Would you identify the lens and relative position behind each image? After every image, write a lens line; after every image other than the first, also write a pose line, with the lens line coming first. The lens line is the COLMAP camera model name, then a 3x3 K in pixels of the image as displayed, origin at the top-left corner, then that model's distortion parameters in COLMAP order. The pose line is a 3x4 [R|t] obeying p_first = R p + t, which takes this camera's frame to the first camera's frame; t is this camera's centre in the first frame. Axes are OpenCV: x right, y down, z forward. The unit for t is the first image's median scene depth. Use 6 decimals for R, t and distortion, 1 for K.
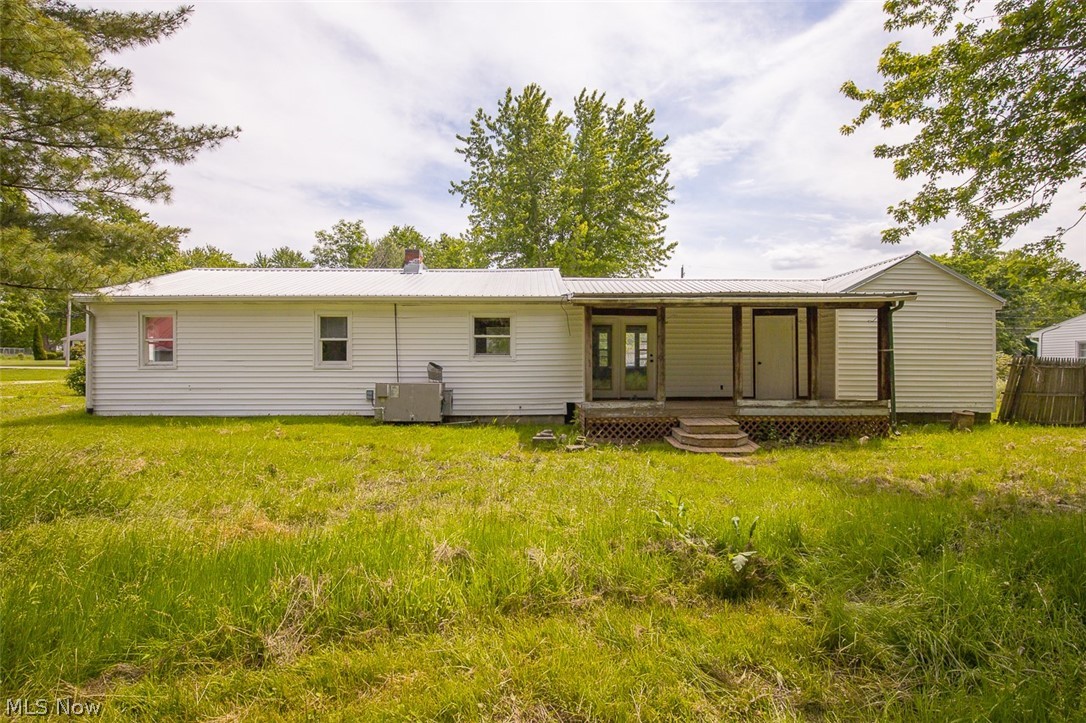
lens RADIAL K [[502.1, 0, 547.2], [0, 502.1, 365.4], [0, 0, 1]] dist [-0.011156, 0.003659]
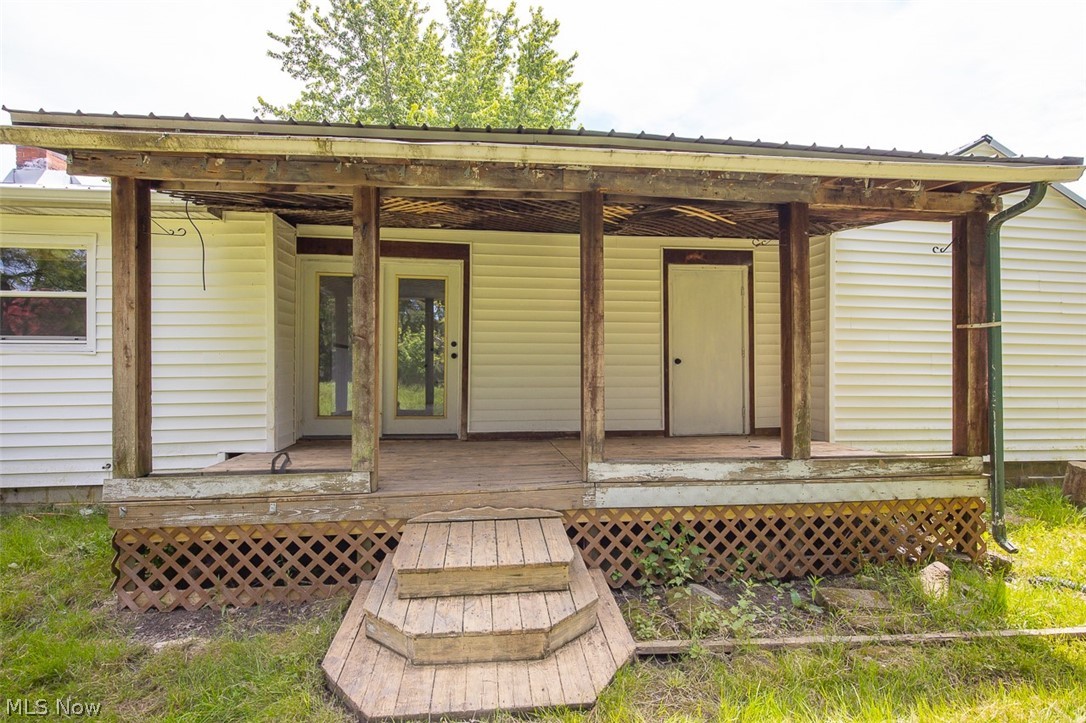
lens RADIAL K [[514.9, 0, 538.7], [0, 514.9, 358.3], [0, 0, 1]] dist [-0.004553, -0.000116]
pose [[0.996557, 0.003422, 0.082836, 0.310492], [-0.002129, 0.999875, -0.015683, 0.001227], [-0.082879, 0.015453, 0.996440, 0.636805]]
